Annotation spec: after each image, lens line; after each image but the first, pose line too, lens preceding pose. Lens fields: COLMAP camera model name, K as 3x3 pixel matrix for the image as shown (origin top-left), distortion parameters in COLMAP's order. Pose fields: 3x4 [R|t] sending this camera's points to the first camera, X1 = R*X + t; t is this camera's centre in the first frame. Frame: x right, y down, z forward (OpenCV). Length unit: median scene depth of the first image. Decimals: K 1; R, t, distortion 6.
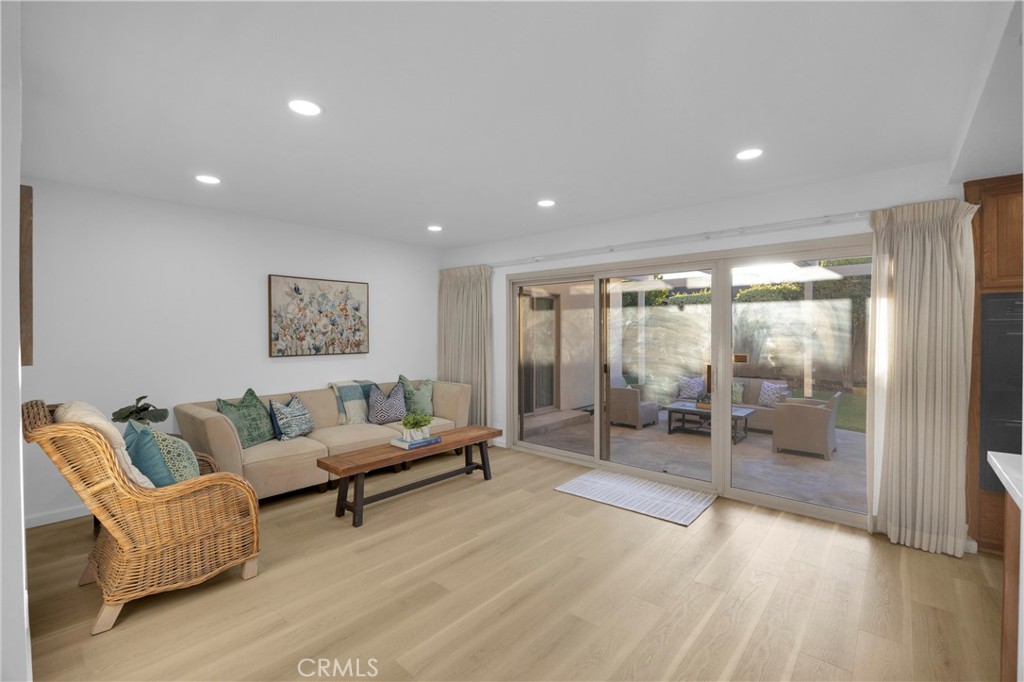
lens RADIAL K [[442.7, 0, 515.9], [0, 442.7, 334.8], [0, 0, 1]] dist [-0.015947, -0.000133]
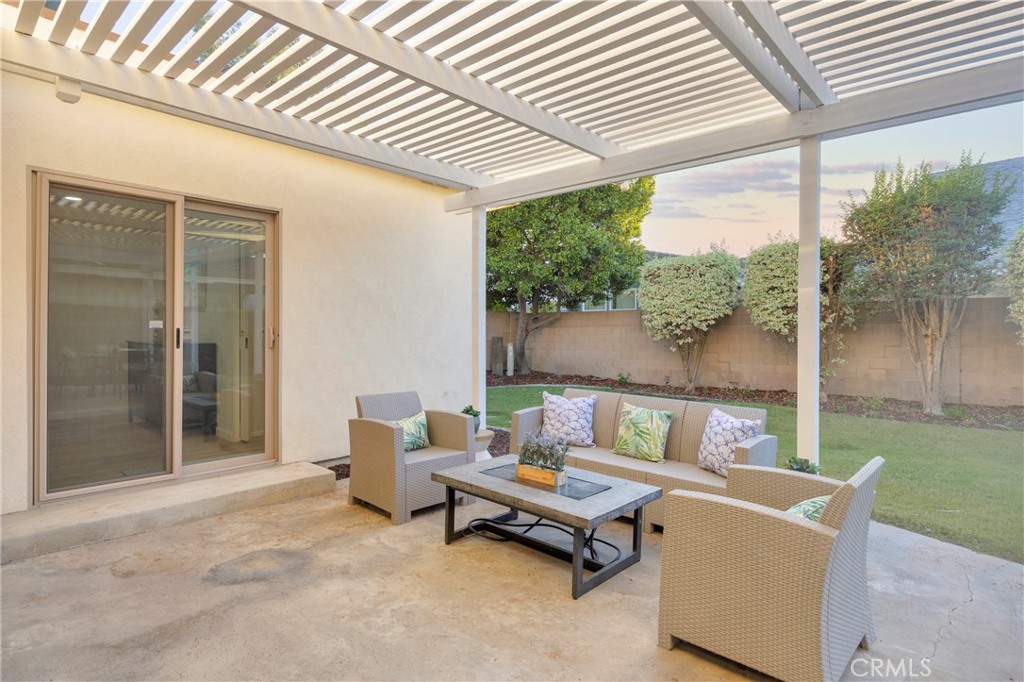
lens RADIAL K [[527.3, 0, 507.2], [0, 527.3, 335.9], [0, 0, 1]] dist [-0.002337, -0.000380]
pose [[0.999832, 0.010438, -0.015096, 0.621553], [-0.010415, 0.999944, 0.001591, 0.059744], [0.015112, -0.001434, 0.999885, 0.816344]]
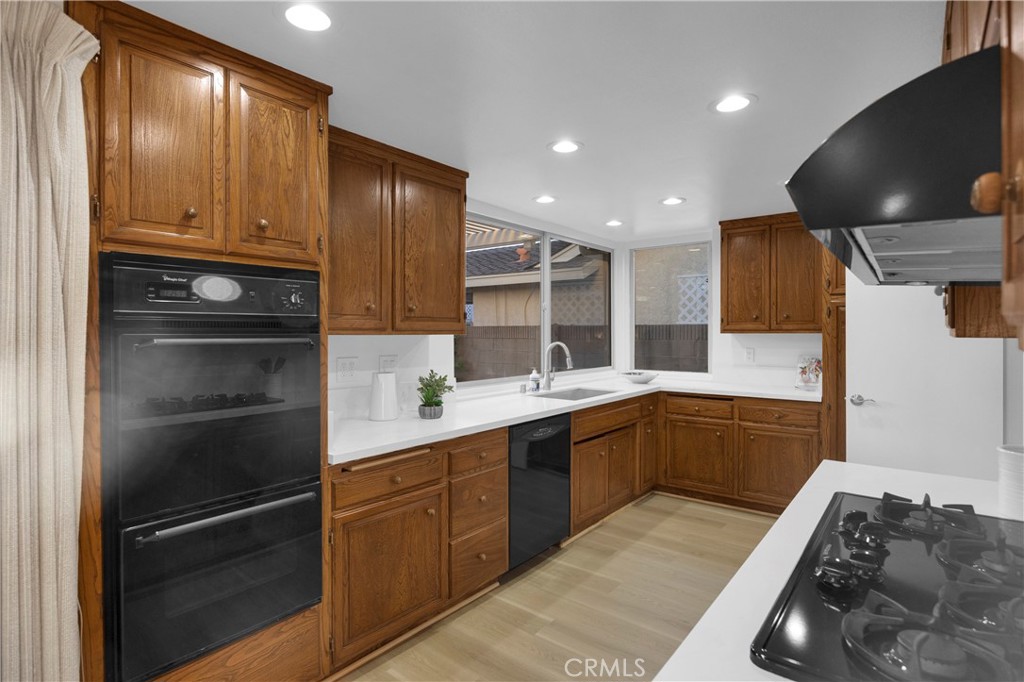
lens RADIAL K [[527.3, 0, 510.4], [0, 527.3, 335.4], [0, 0, 1]] dist [-0.002337, -0.000380]
pose [[-0.050877, -0.003103, 0.998700, 0.312016], [0.005255, 0.999980, 0.003374, -0.005305], [-0.998691, 0.005420, -0.050860, 0.370463]]
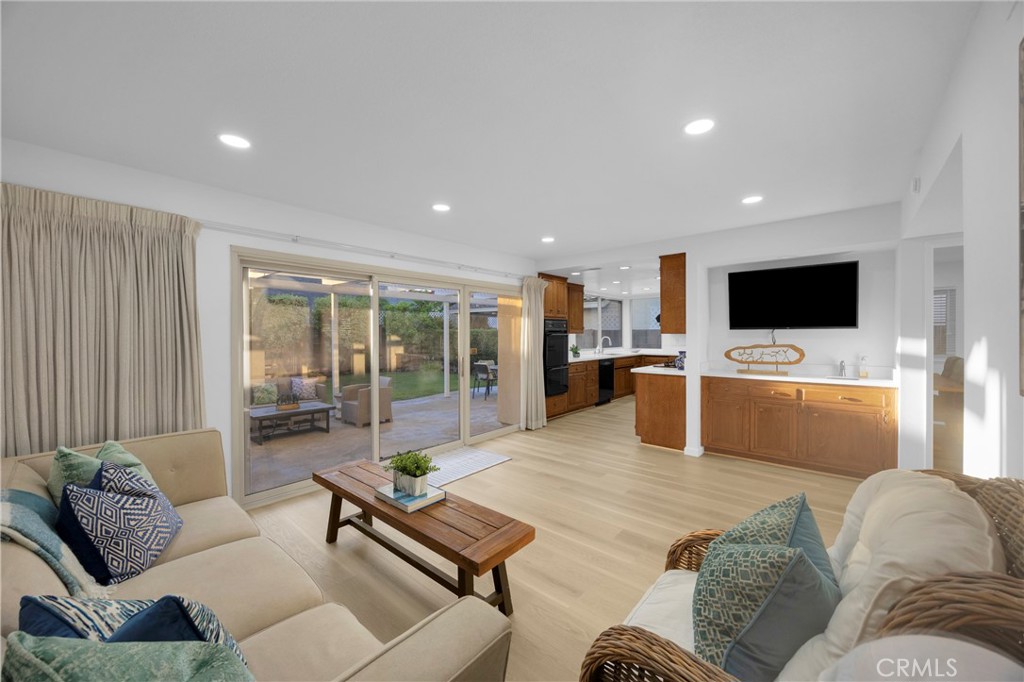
lens RADIAL K [[385.0, 0, 513.5], [0, 385.0, 338.2], [0, 0, 1]] dist [-0.007921, 0.000896]
pose [[-0.007749, -0.009098, 0.999929, -0.702116], [0.010901, 0.999898, 0.009182, -0.003340], [-0.999911, 0.010972, -0.007649, 0.723506]]
